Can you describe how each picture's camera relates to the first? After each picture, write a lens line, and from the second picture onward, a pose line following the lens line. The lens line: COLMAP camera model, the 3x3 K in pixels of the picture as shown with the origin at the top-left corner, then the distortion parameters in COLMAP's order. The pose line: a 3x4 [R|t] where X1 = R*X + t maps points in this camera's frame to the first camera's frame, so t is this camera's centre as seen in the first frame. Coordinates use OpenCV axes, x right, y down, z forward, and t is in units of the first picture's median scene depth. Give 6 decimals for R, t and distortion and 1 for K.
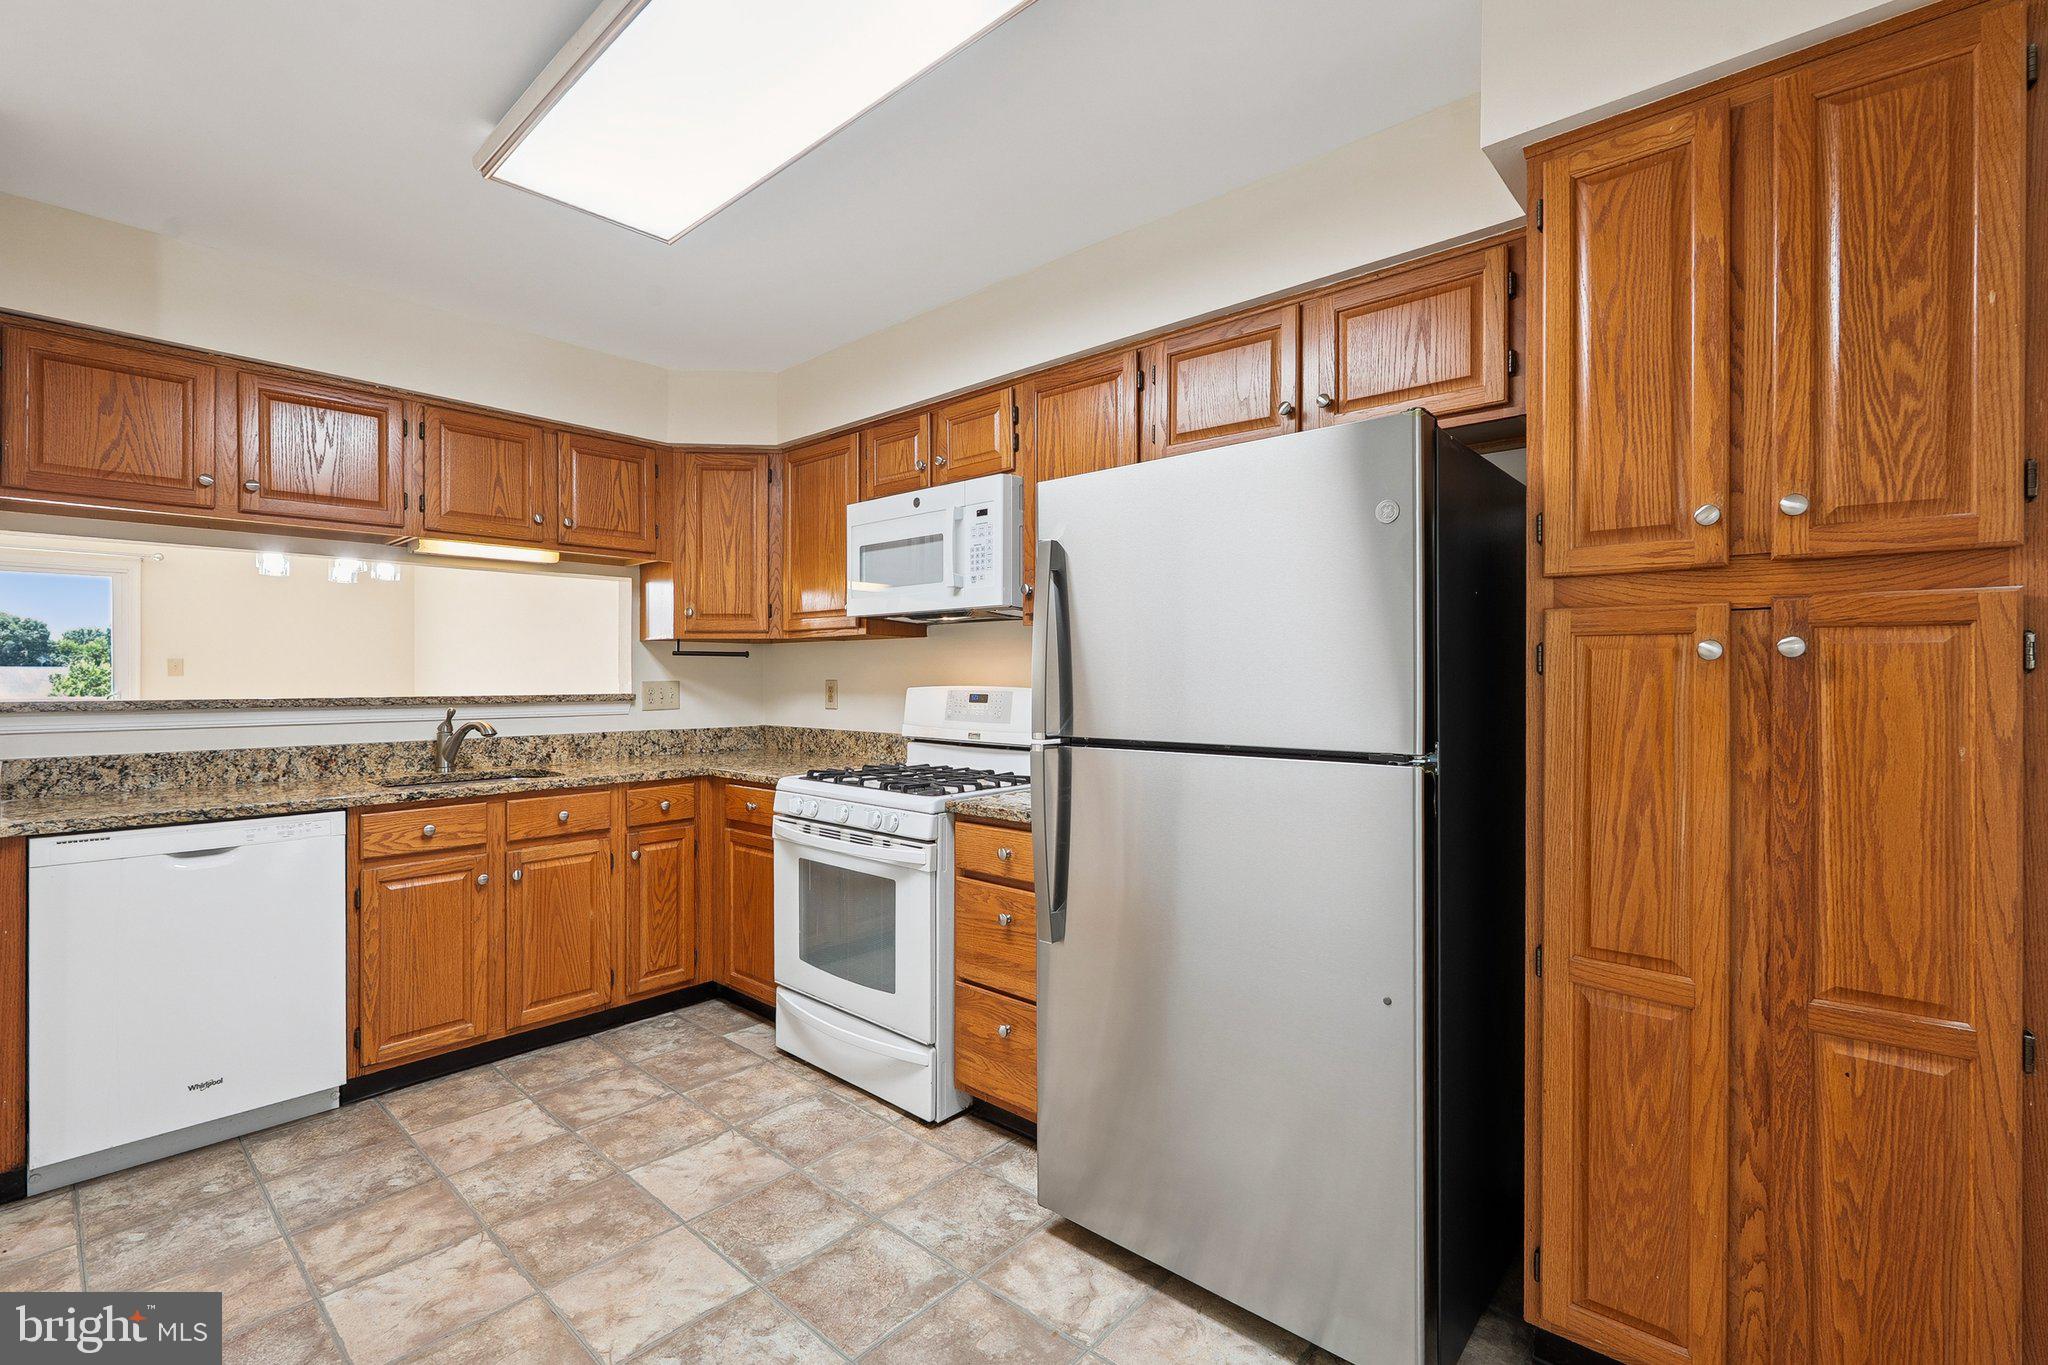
lens RADIAL K [[906.9, 0, 1018.0], [0, 906.9, 681.8], [0, 0, 1]] dist [0.000875, 0.000541]
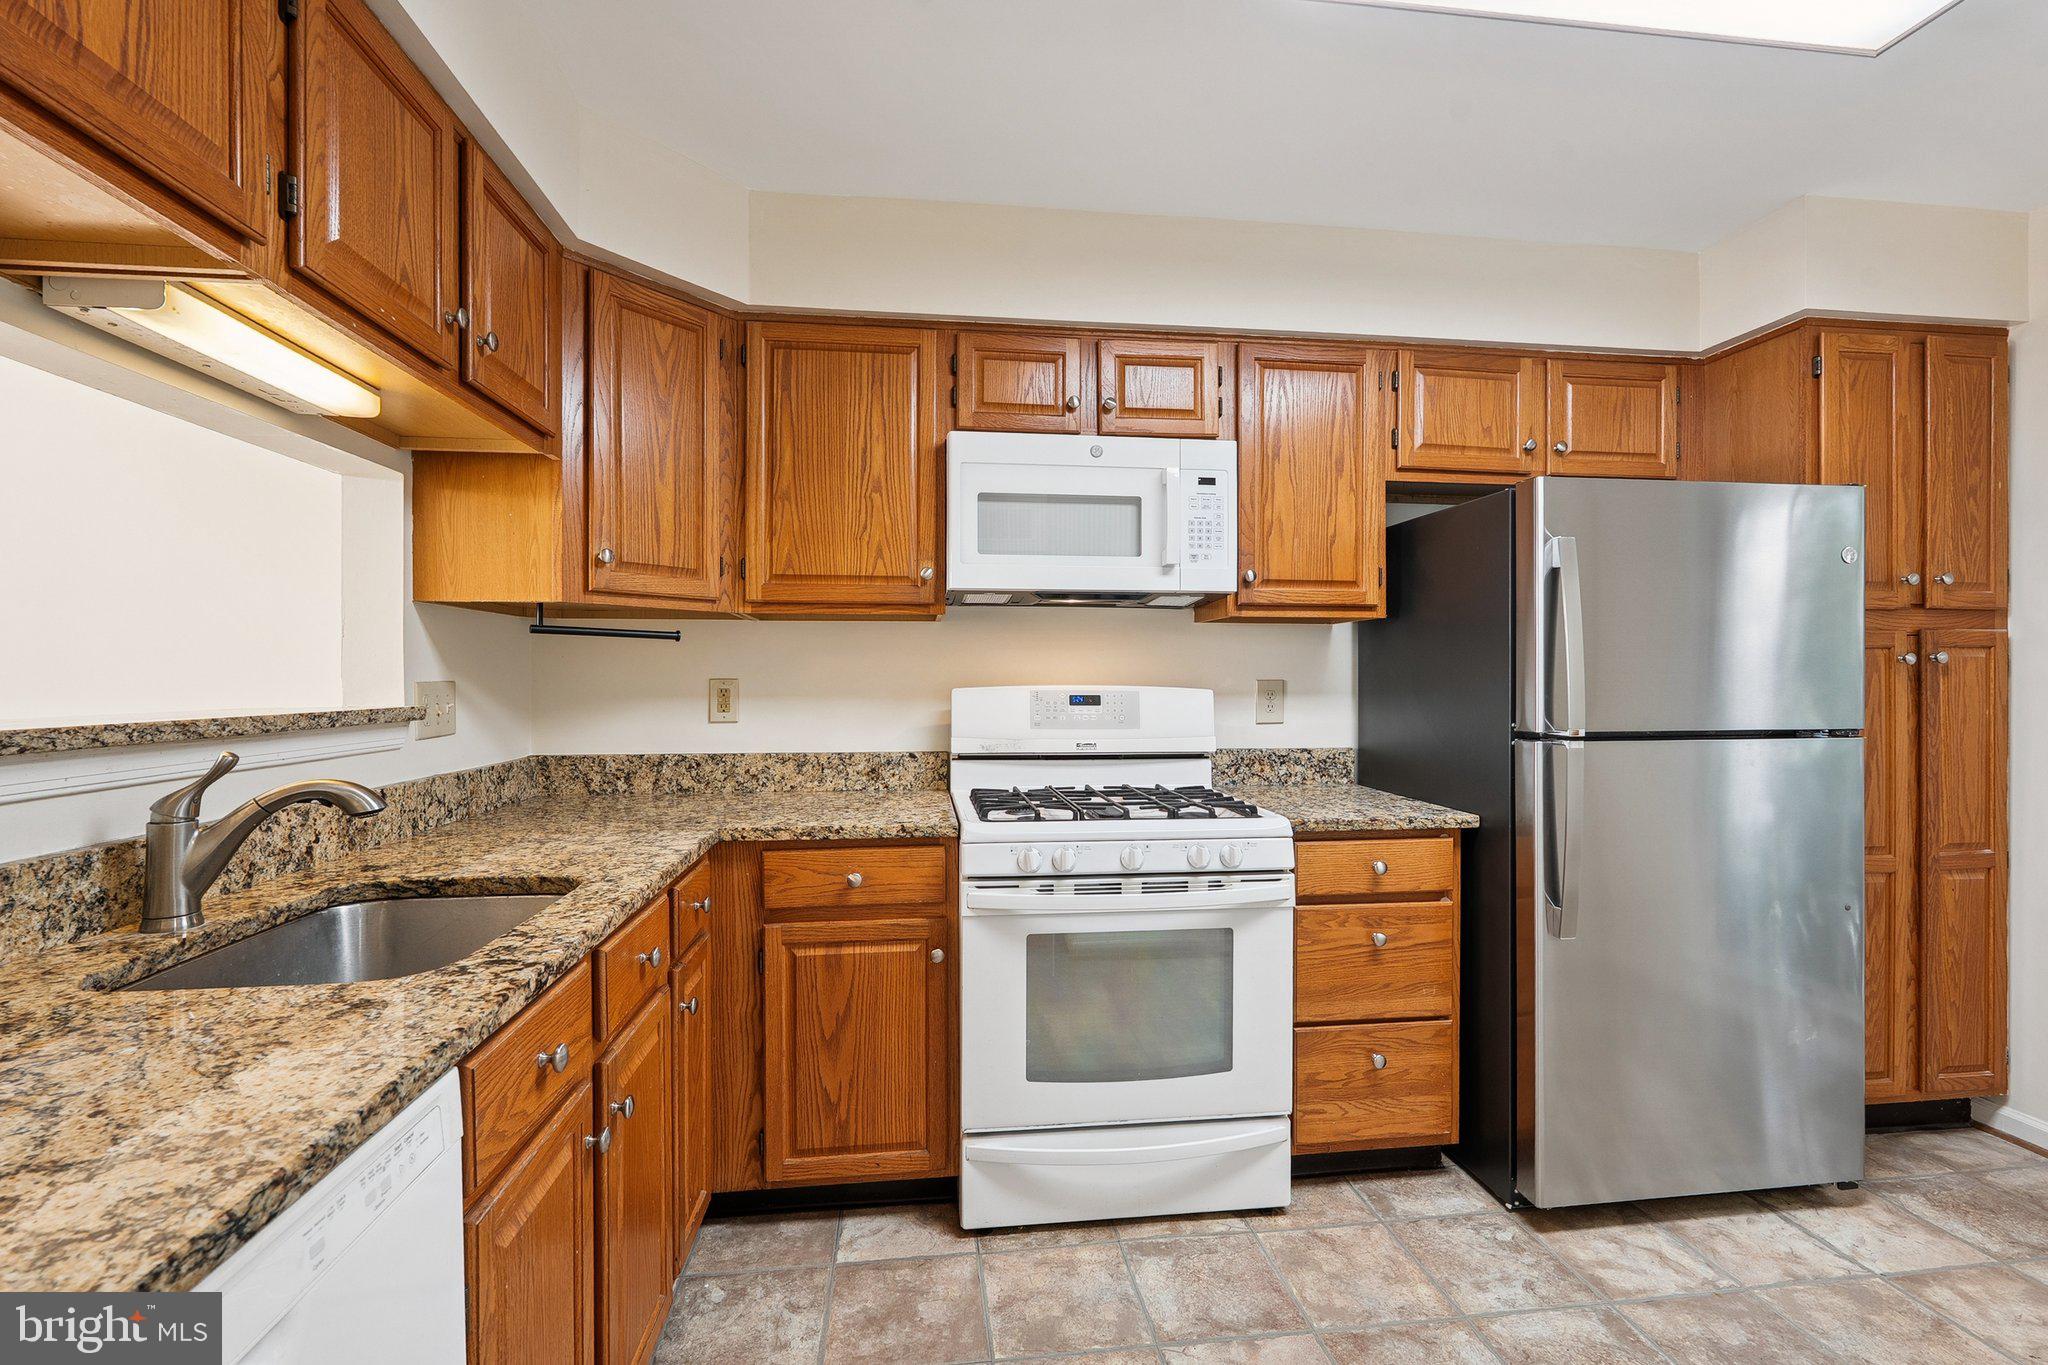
lens RADIAL K [[906.9, 0, 1021.0], [0, 906.9, 680.3], [0, 0, 1]] dist [0.000875, 0.000541]
pose [[0.649971, -0.001451, 0.759957, -0.749349], [0.003524, 0.999993, -0.001105, 0.001049], [-0.759951, 0.003397, 0.649972, 0.540161]]
